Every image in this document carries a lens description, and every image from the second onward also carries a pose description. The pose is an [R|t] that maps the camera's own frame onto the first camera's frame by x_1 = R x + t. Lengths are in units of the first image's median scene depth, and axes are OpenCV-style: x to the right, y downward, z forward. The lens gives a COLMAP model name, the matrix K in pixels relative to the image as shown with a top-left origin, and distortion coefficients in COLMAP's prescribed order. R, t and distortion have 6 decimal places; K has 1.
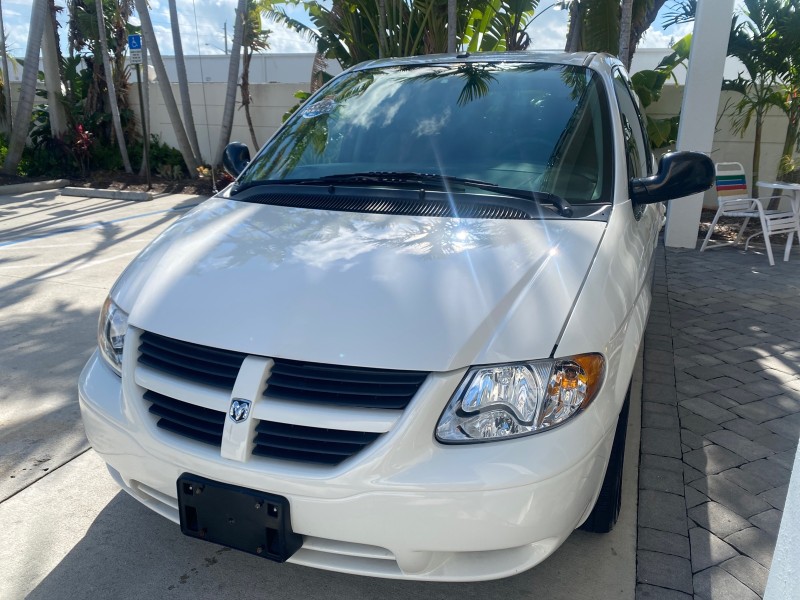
lens RADIAL K [[578.9, 0, 401.3], [0, 578.9, 298.2], [0, 0, 1]] dist [-0.000646, -0.001988]
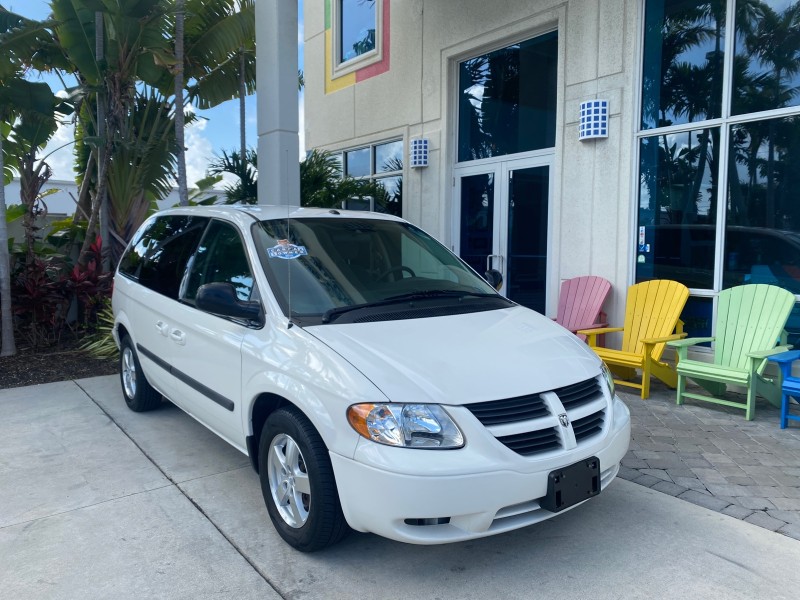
lens RADIAL K [[613.4, 0, 396.9], [0, 613.4, 299.5], [0, 0, 1]] dist [0.015469, -0.012371]
pose [[0.534522, -0.087071, 0.840658, -0.338062], [0.264085, 0.962080, -0.068268, -0.029759], [-0.802836, 0.258496, 0.537247, 0.067962]]
